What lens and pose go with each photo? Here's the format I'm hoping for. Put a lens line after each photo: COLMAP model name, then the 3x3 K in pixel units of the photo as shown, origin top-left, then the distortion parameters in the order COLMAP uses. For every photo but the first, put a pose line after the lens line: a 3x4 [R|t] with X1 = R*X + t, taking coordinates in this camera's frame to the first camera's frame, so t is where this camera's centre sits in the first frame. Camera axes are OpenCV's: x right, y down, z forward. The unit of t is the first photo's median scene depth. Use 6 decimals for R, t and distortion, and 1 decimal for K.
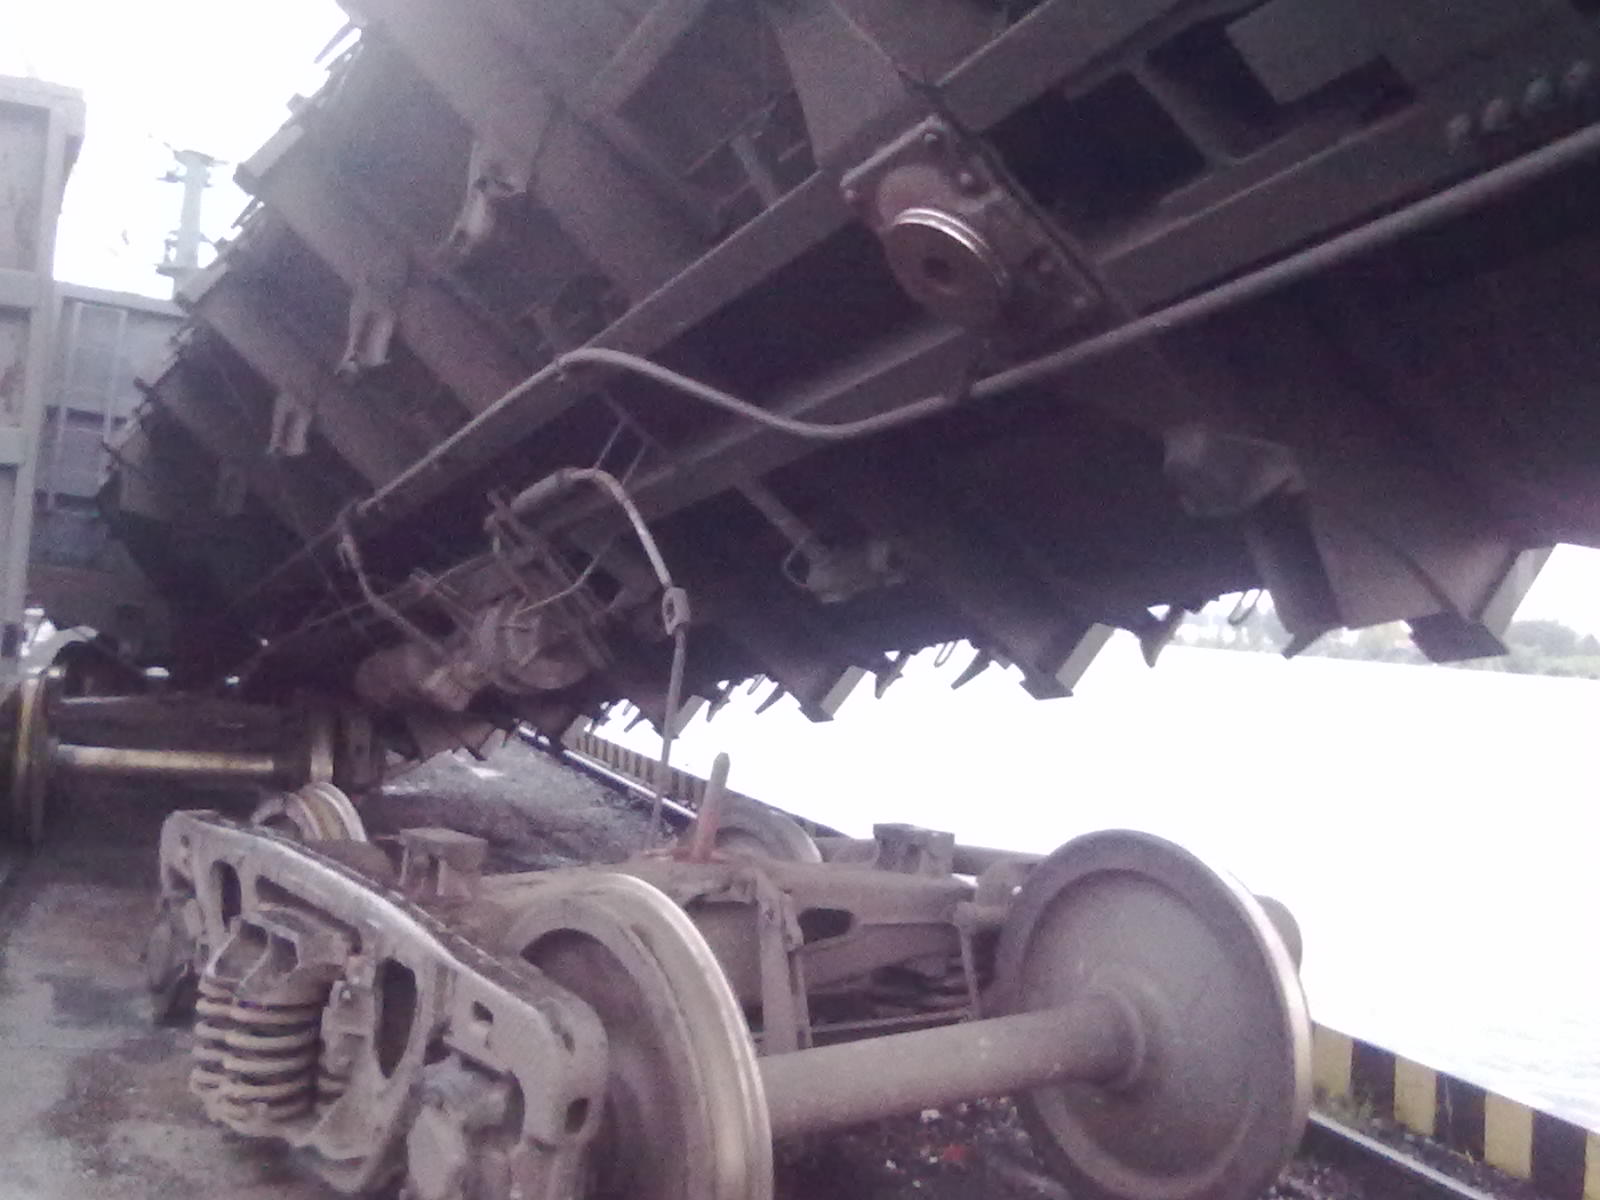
lens RADIAL K [[1853.5, 0, 810.4], [0, 1853.5, 595.2], [0, 0, 1]] dist [-0.056373, 0.000000]
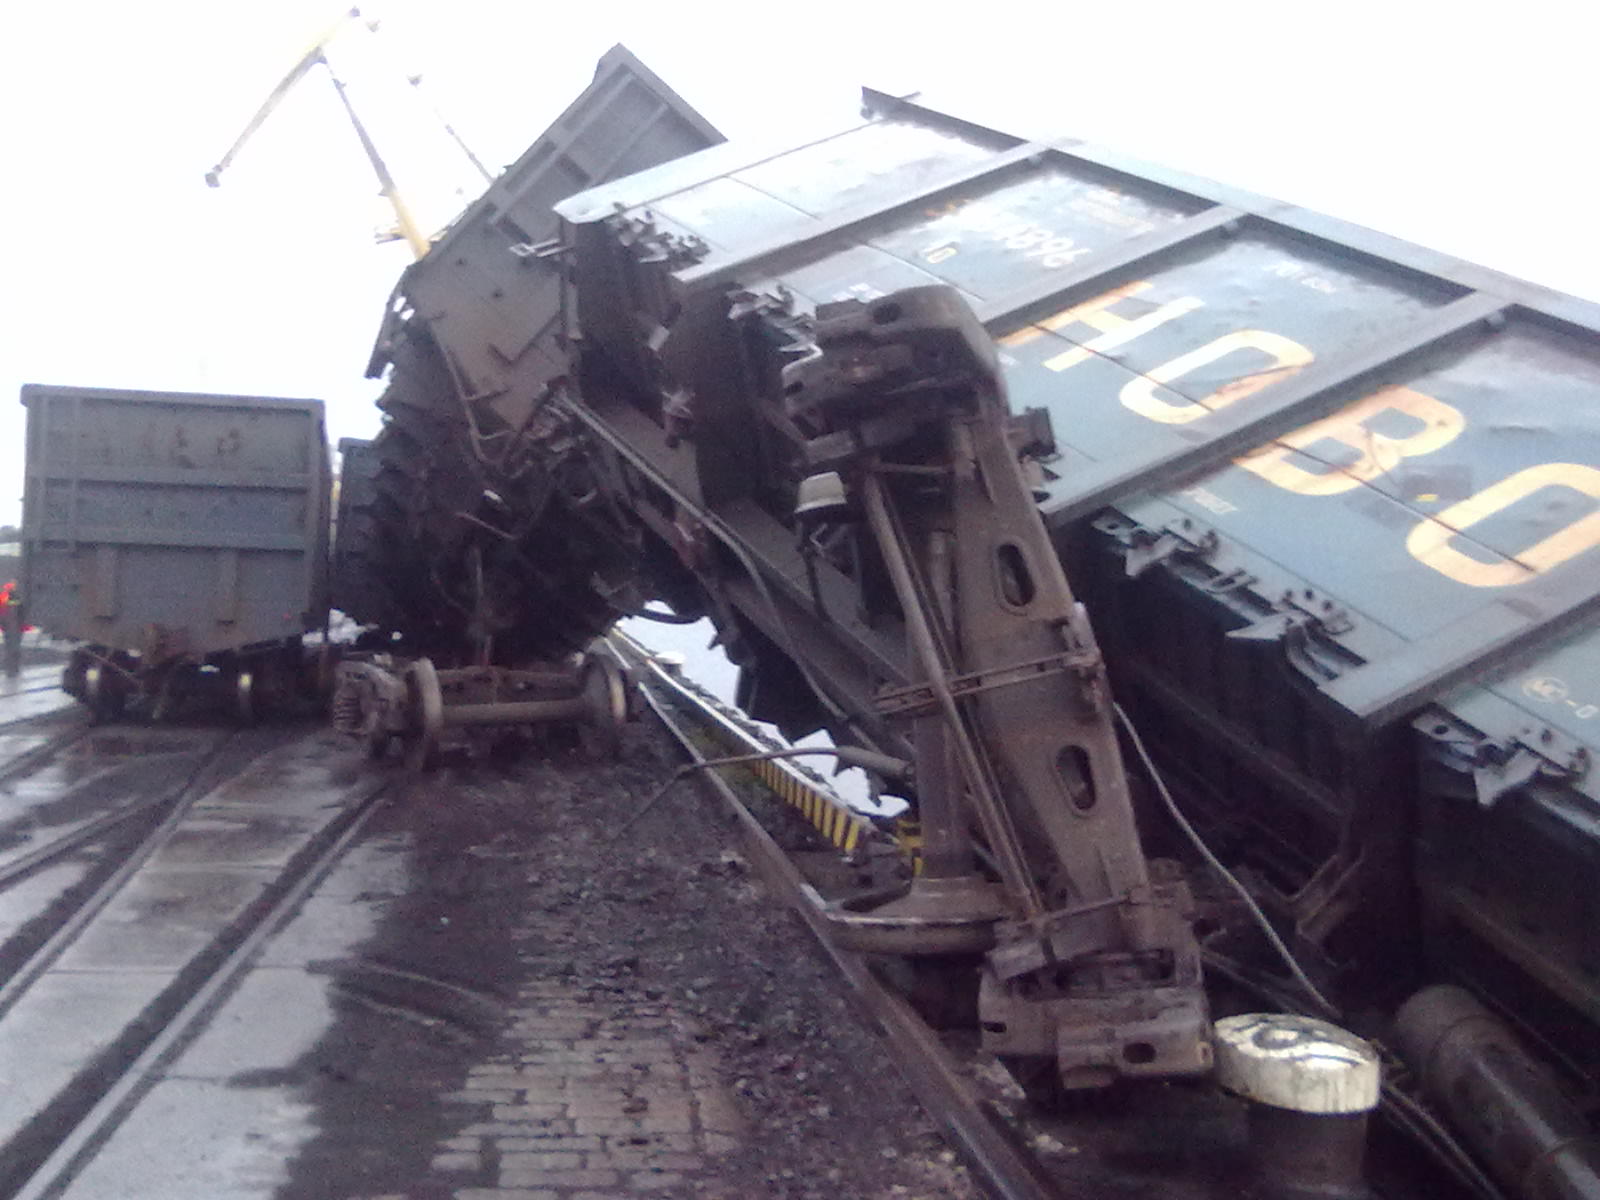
lens RADIAL K [[1853.5, 0, 793.2], [0, 1853.5, 614.8], [0, 0, 1]] dist [-0.056373, 0.000000]
pose [[0.980602, -0.029431, -0.193788, 0.804942], [0.030328, 0.999539, 0.001663, 0.040085], [0.193650, -0.007508, 0.981042, -1.536371]]
